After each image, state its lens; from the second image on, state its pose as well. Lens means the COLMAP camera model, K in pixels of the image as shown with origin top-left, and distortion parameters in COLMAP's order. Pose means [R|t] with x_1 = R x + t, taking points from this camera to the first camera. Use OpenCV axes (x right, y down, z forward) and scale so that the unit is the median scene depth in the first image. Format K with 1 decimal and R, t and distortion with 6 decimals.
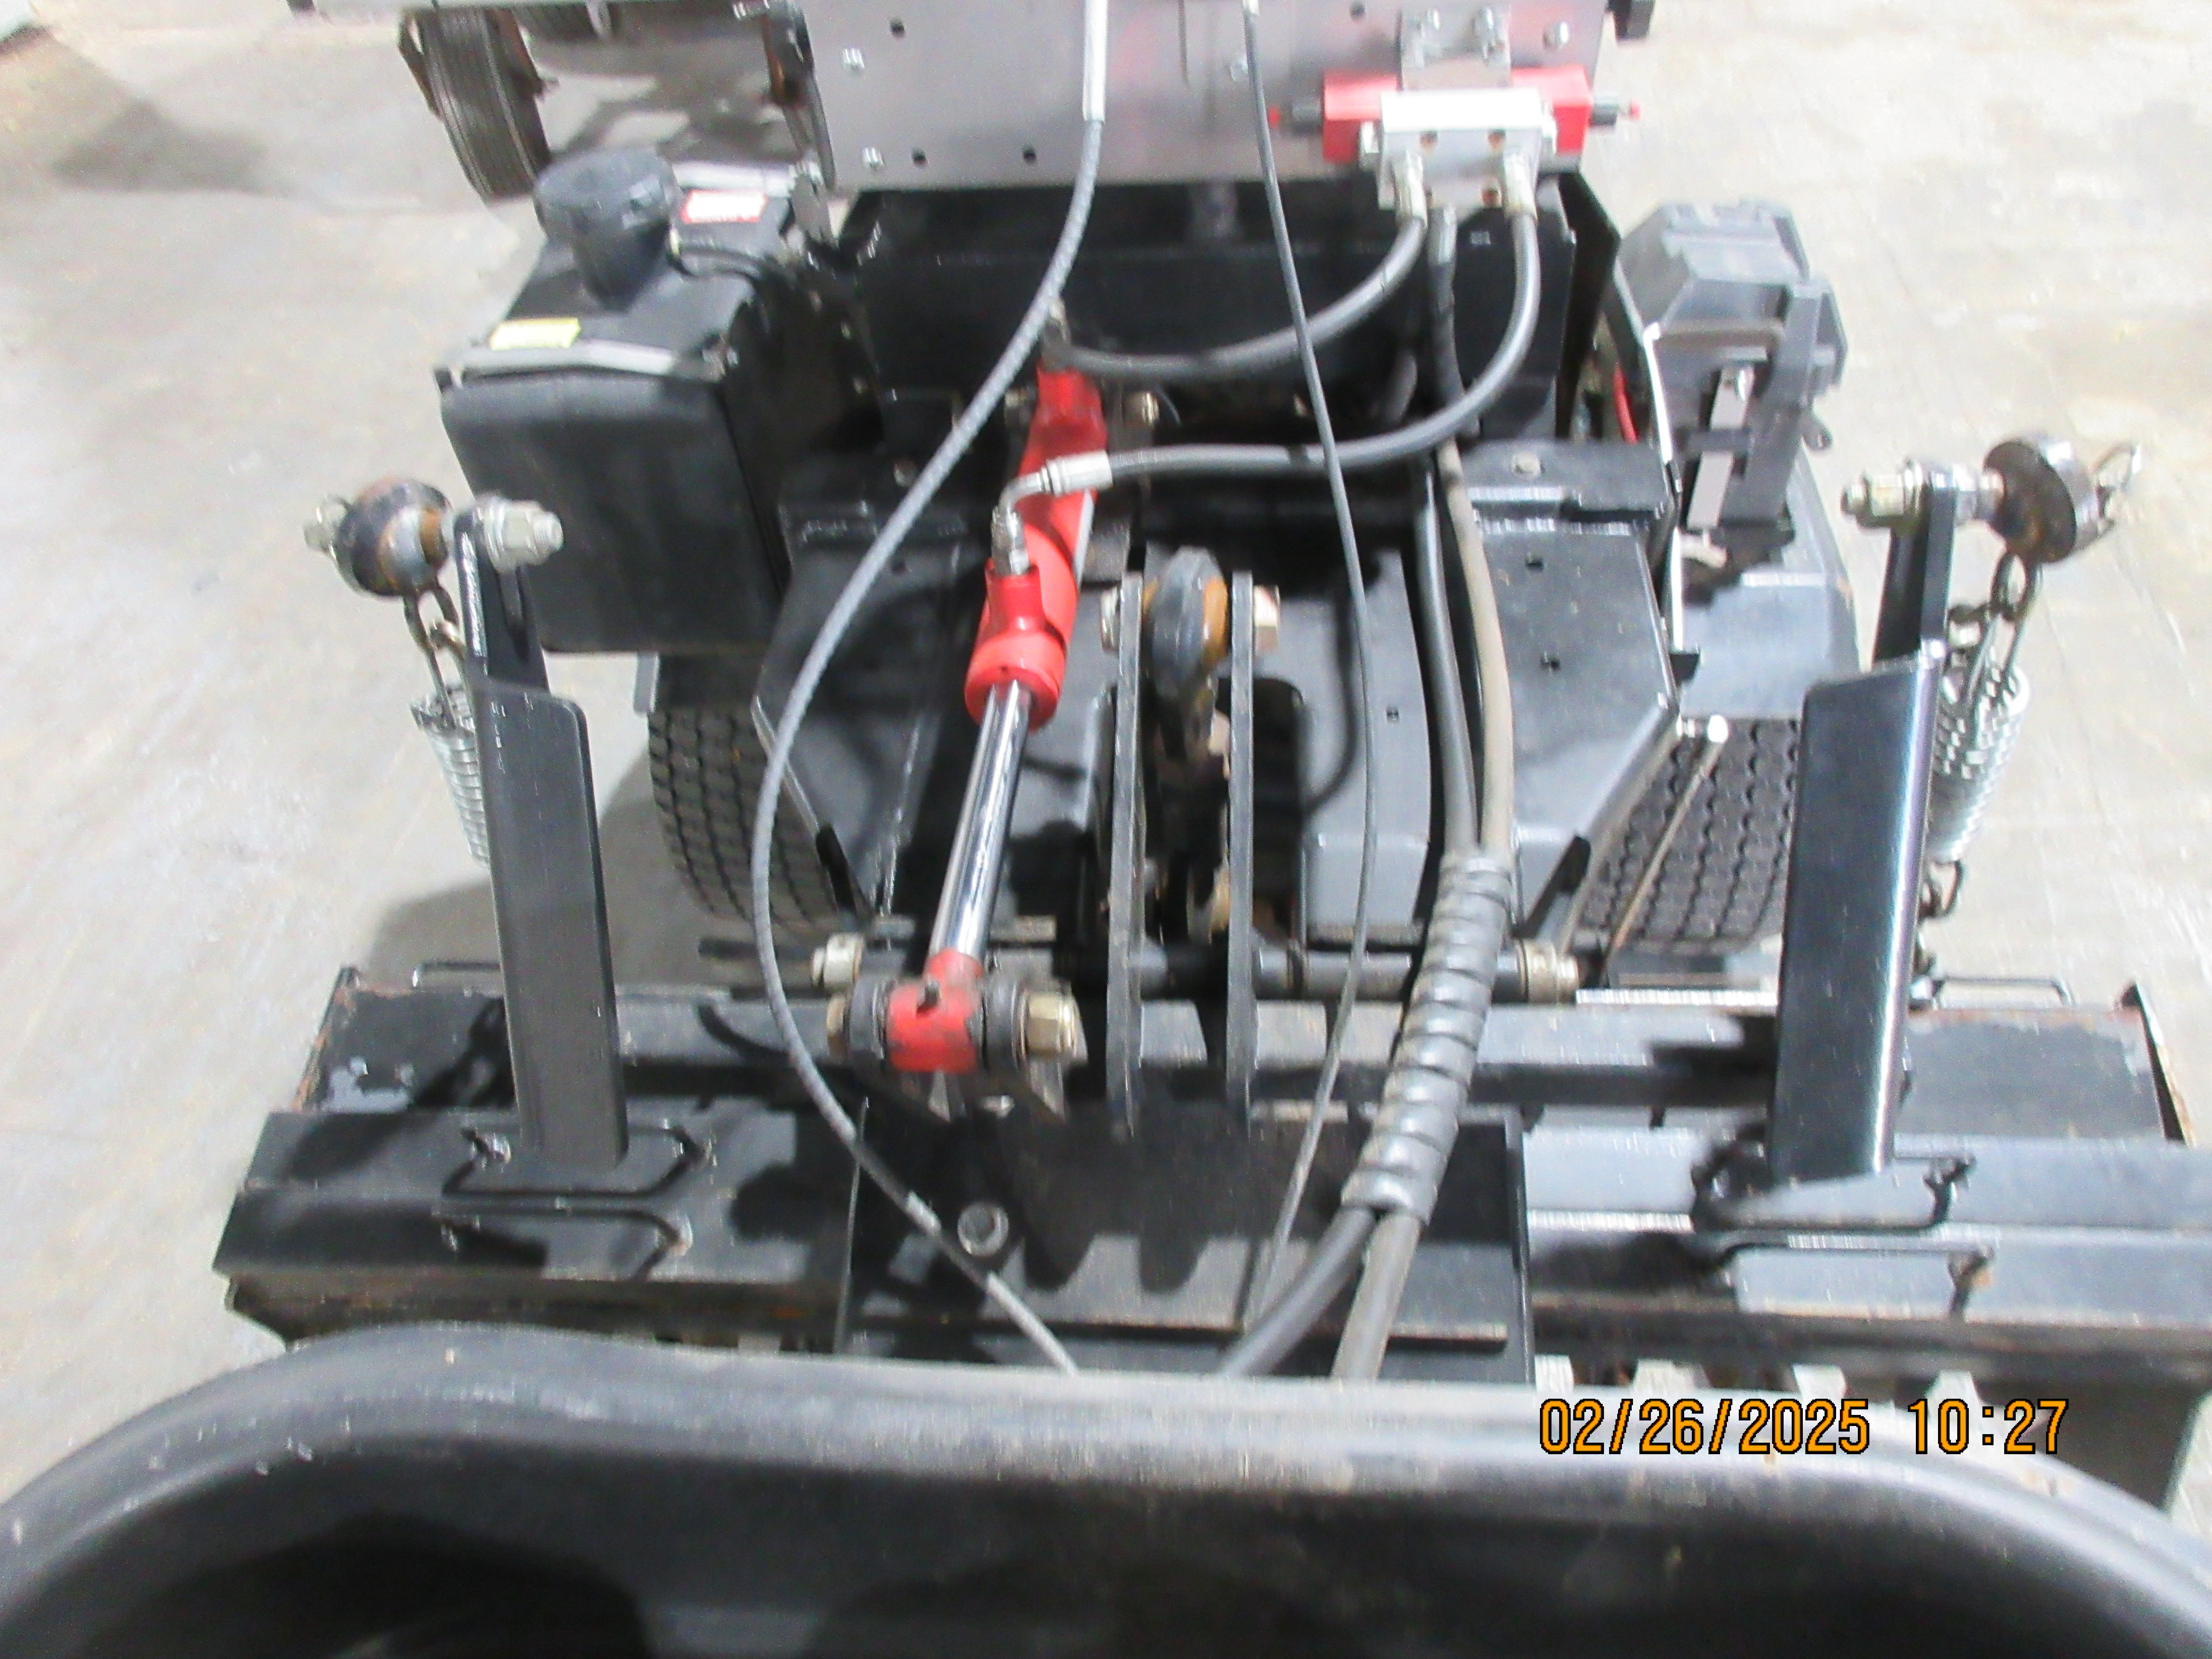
lens RADIAL K [[1663.8, 0, 1098.2], [0, 1663.8, 837.0], [0, 0, 1]] dist [-0.003116, 0.007470]
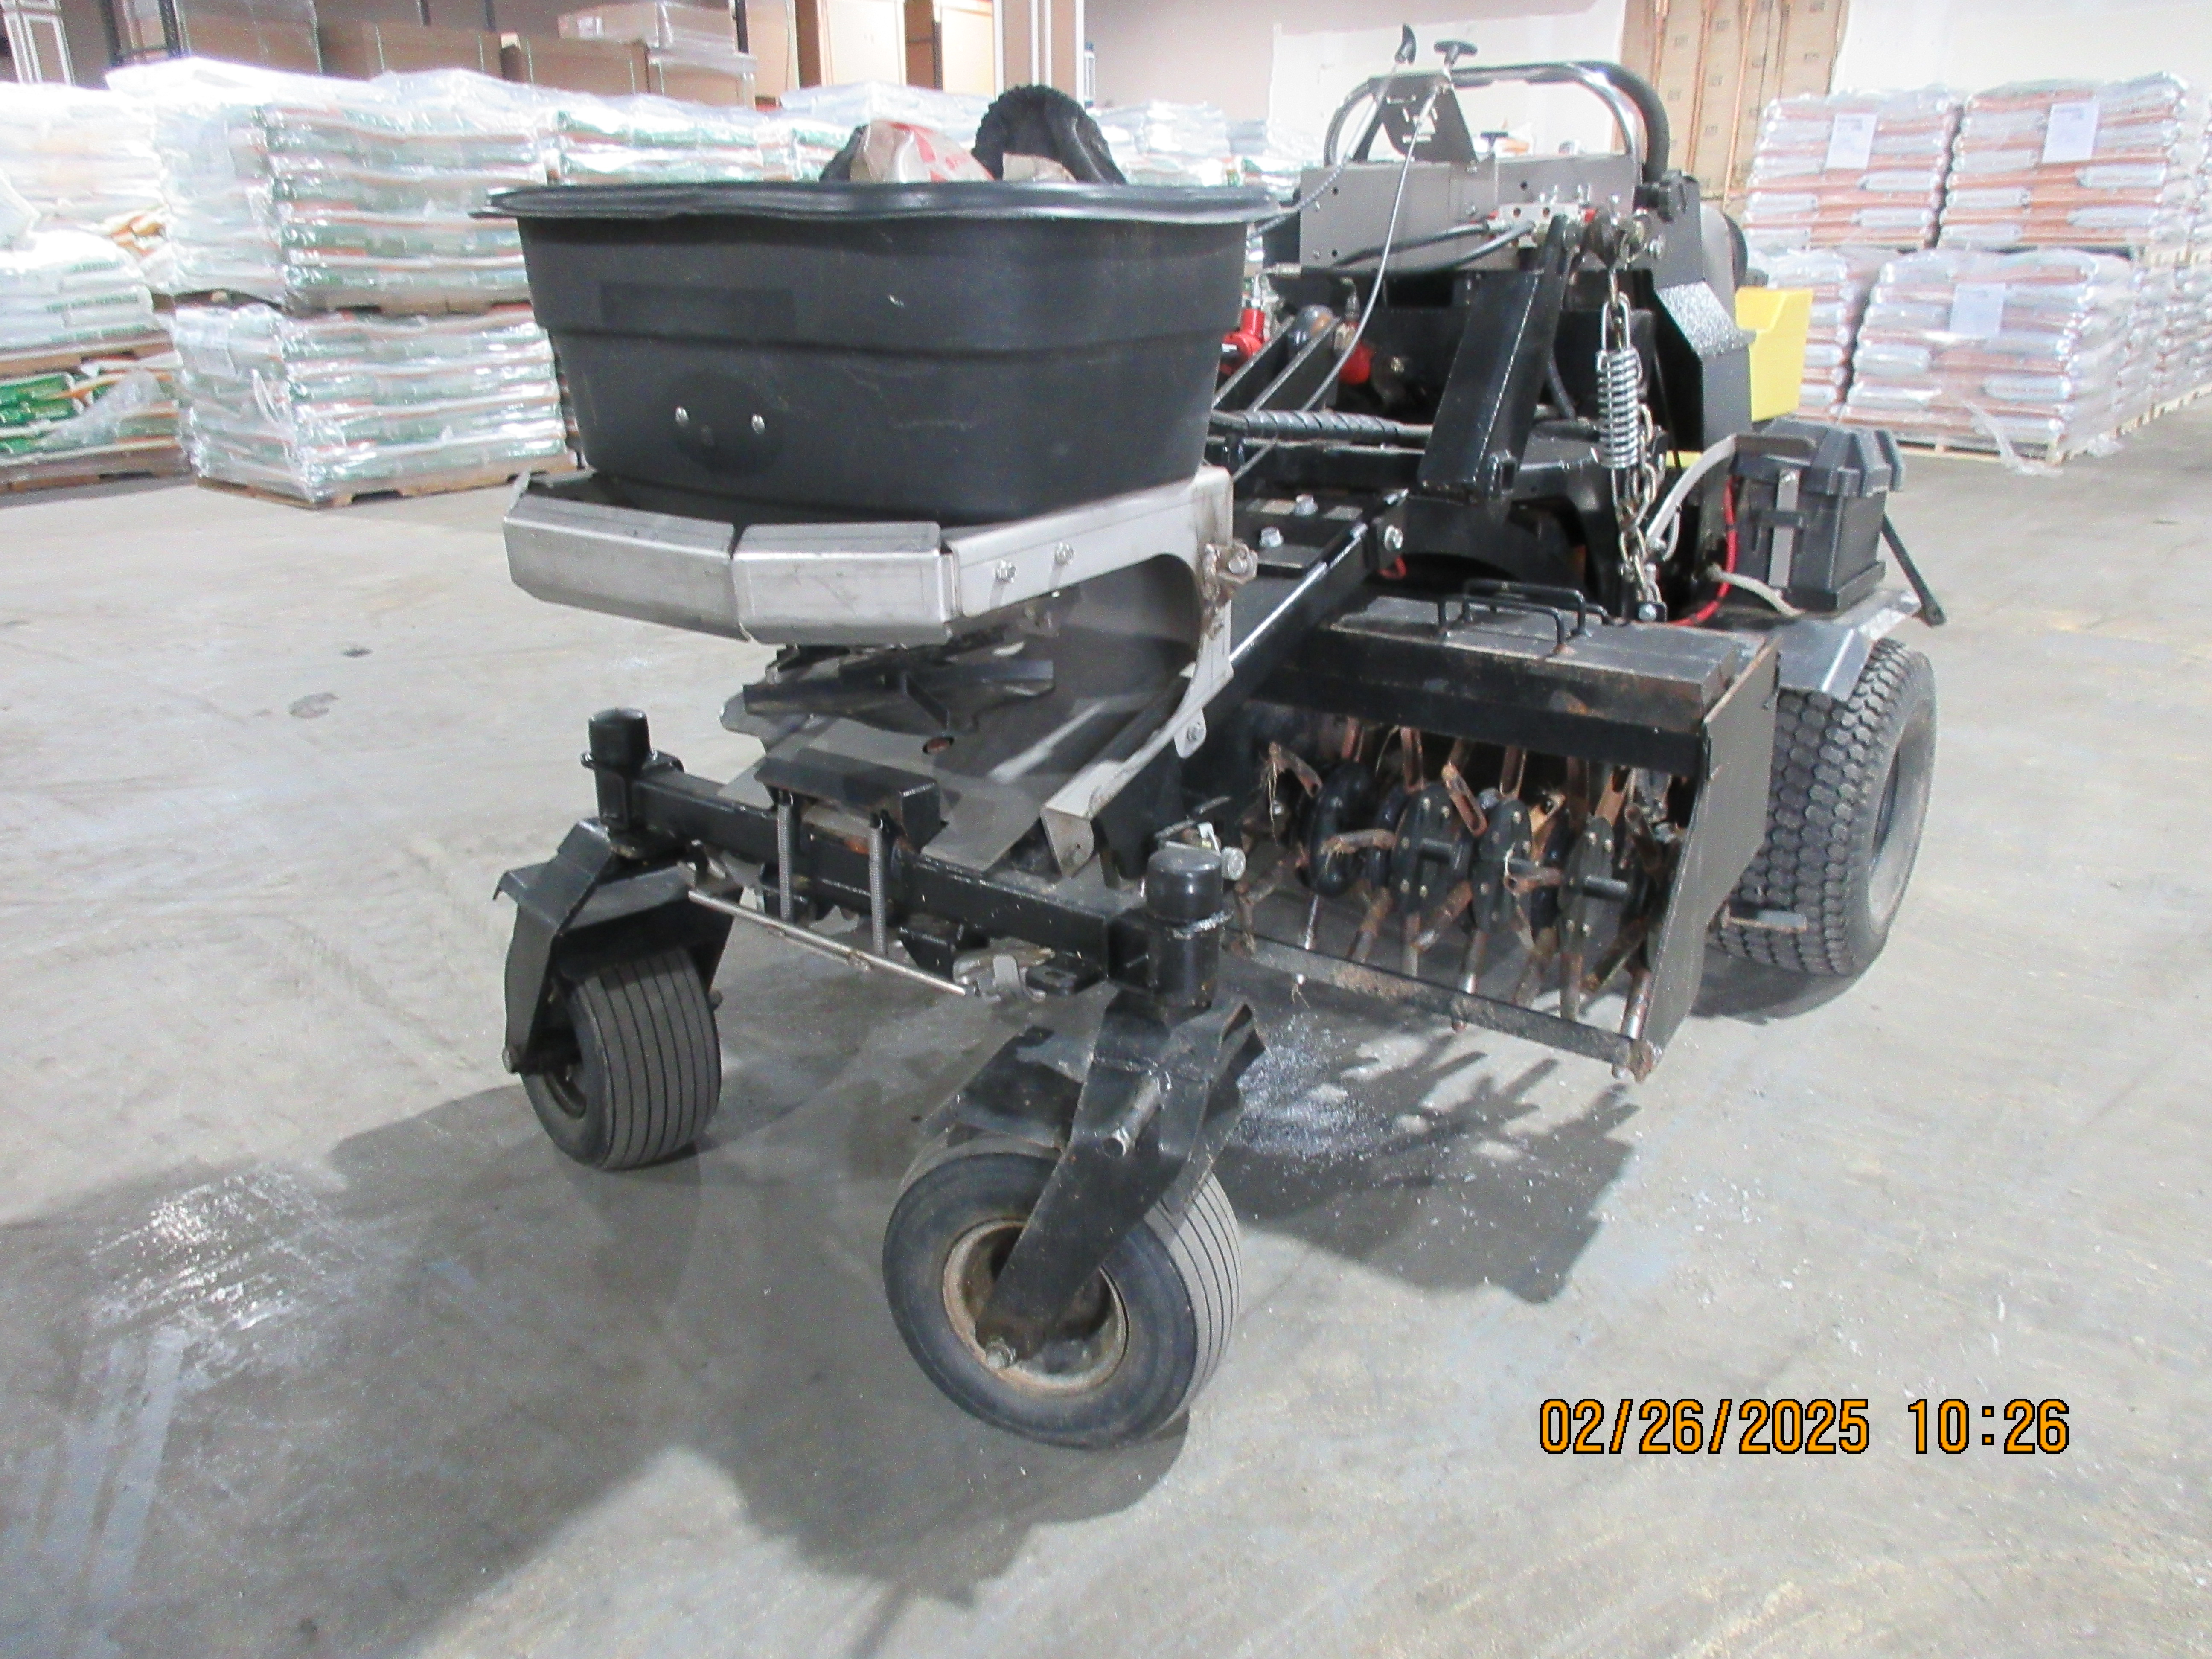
lens RADIAL K [[1663.8, 0, 1088.2], [0, 1663.8, 835.6], [0, 0, 1]] dist [-0.003116, 0.007470]
pose [[0.834457, 0.242947, -0.494629, 0.819558], [-0.430033, 0.848364, -0.308788, 0.974341], [0.344606, 0.470377, 0.812399, -0.479860]]
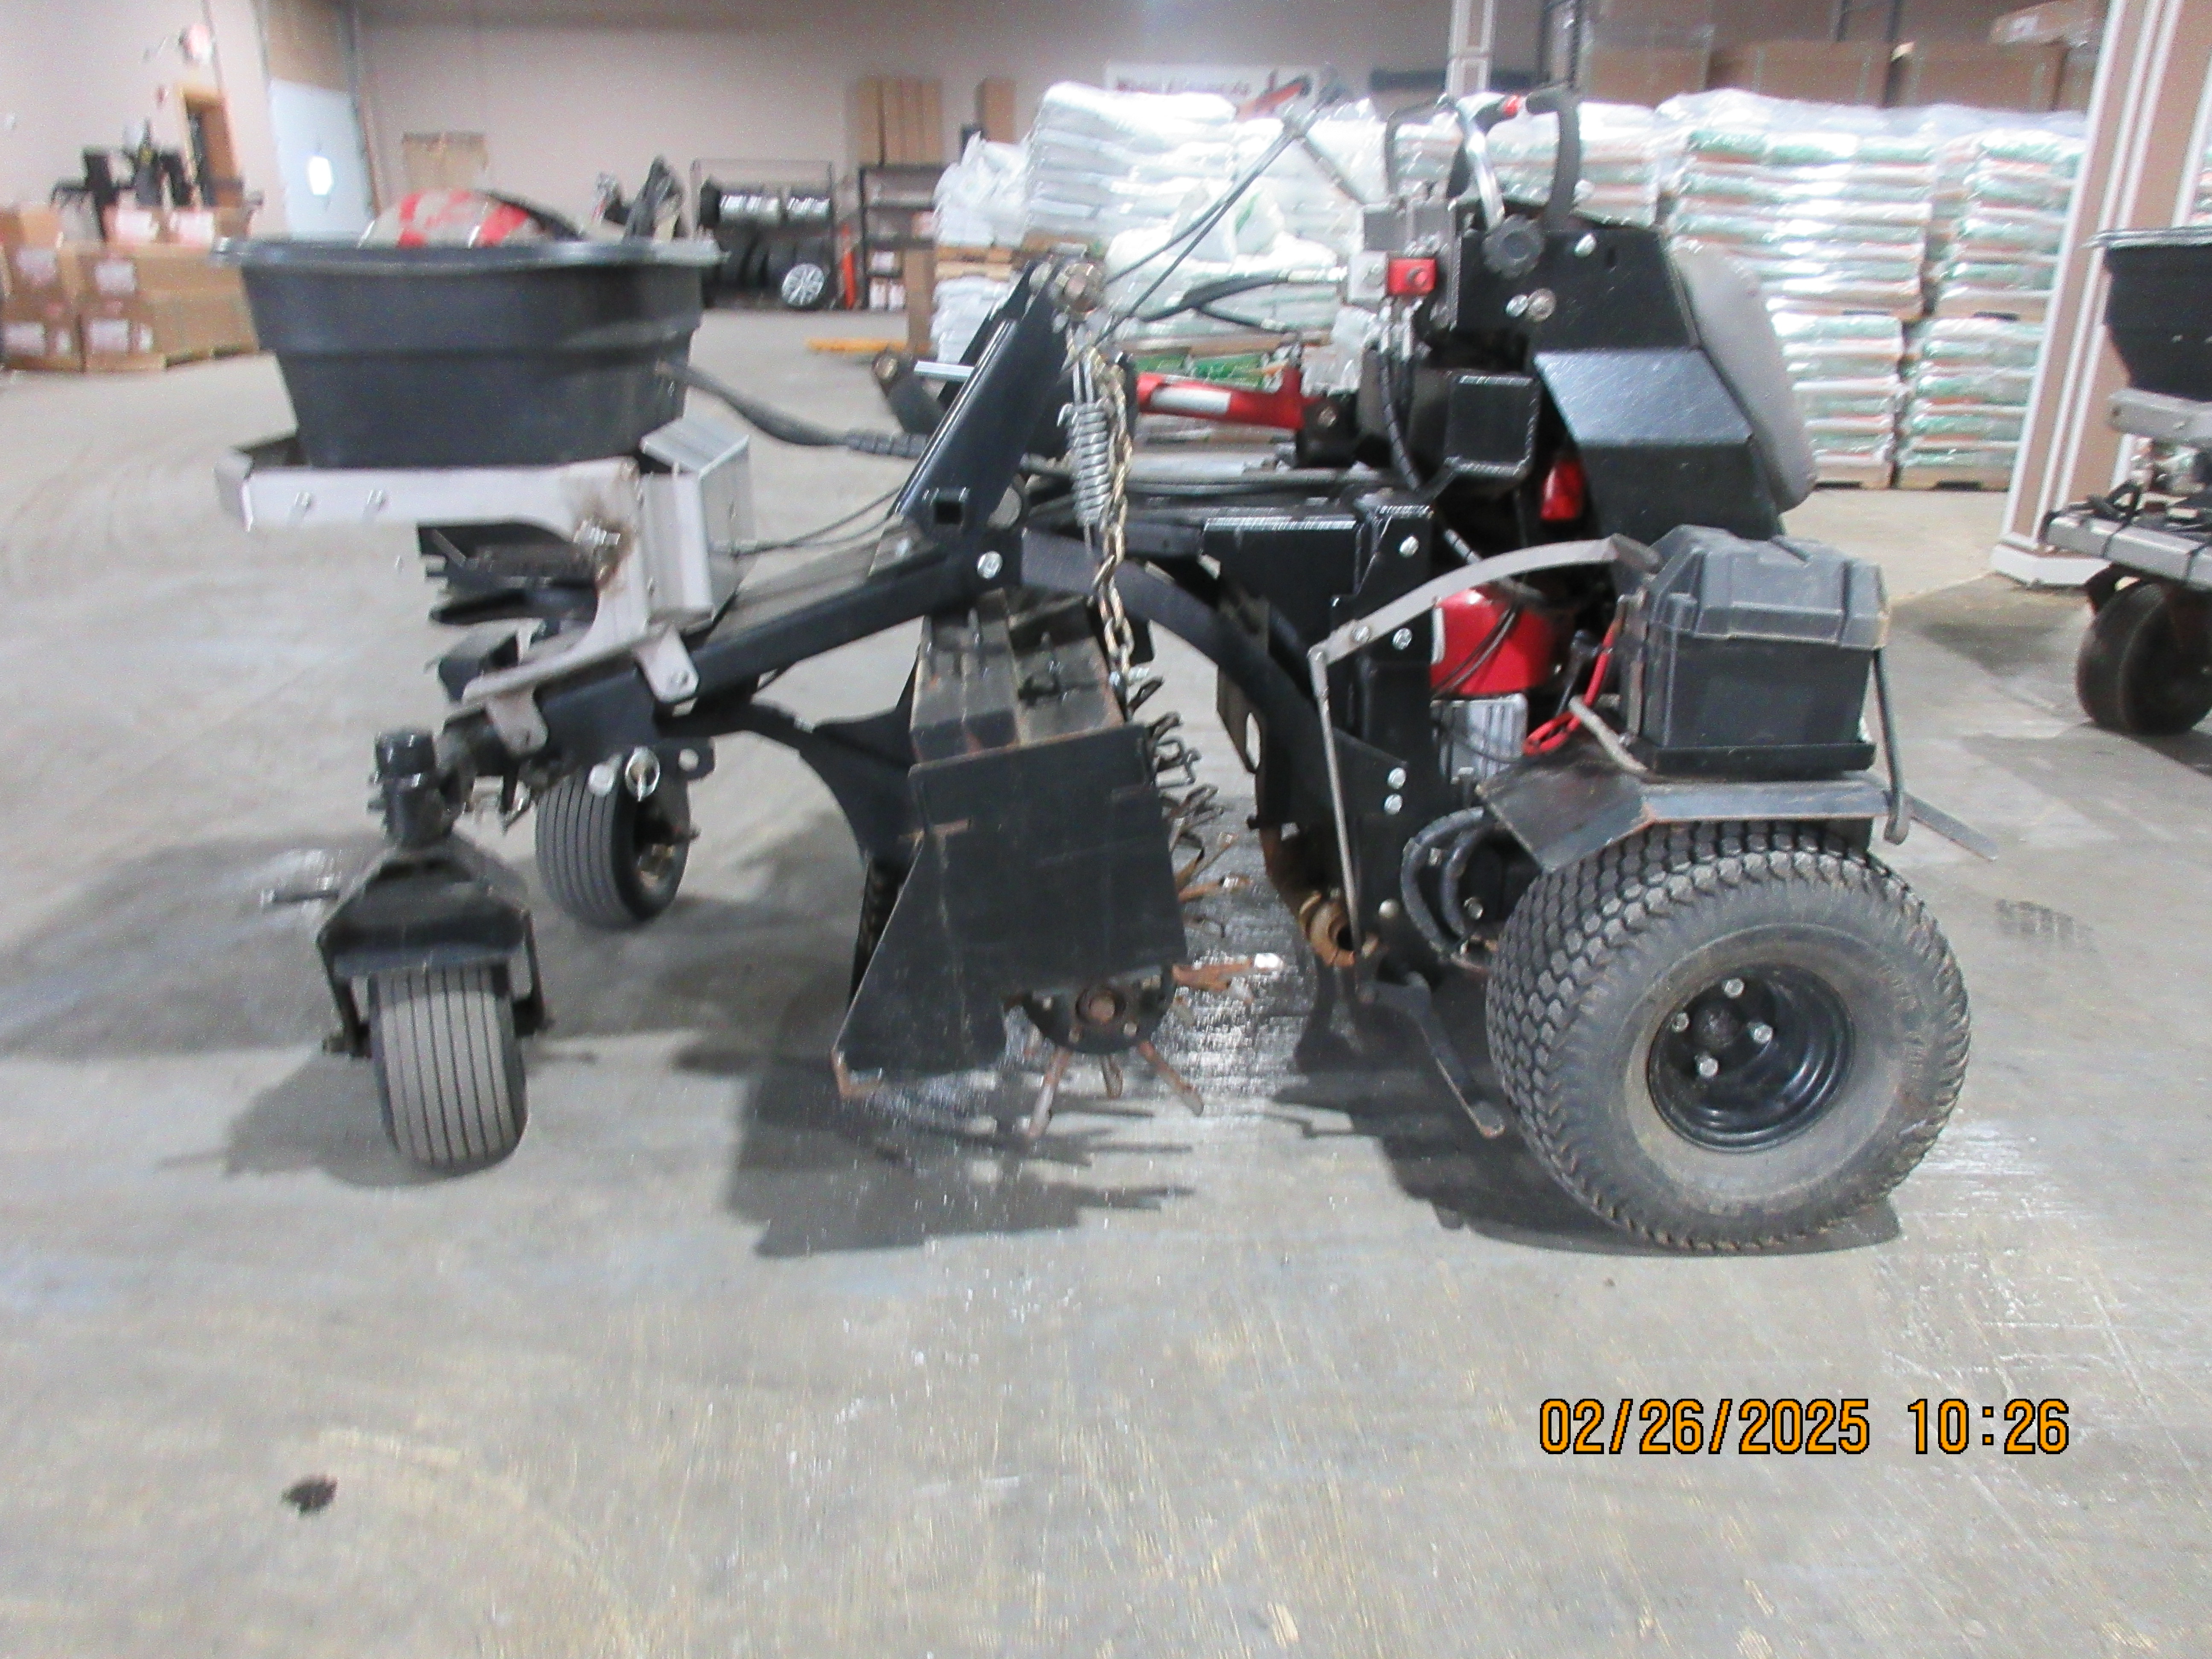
lens RADIAL K [[1663.8, 0, 1106.3], [0, 1663.8, 825.2], [0, 0, 1]] dist [-0.003116, 0.007470]
pose [[0.142460, 0.392466, -0.908667, 1.853457], [-0.729451, 0.662152, 0.171630, -0.078791], [0.669034, 0.638377, 0.380615, 0.380189]]
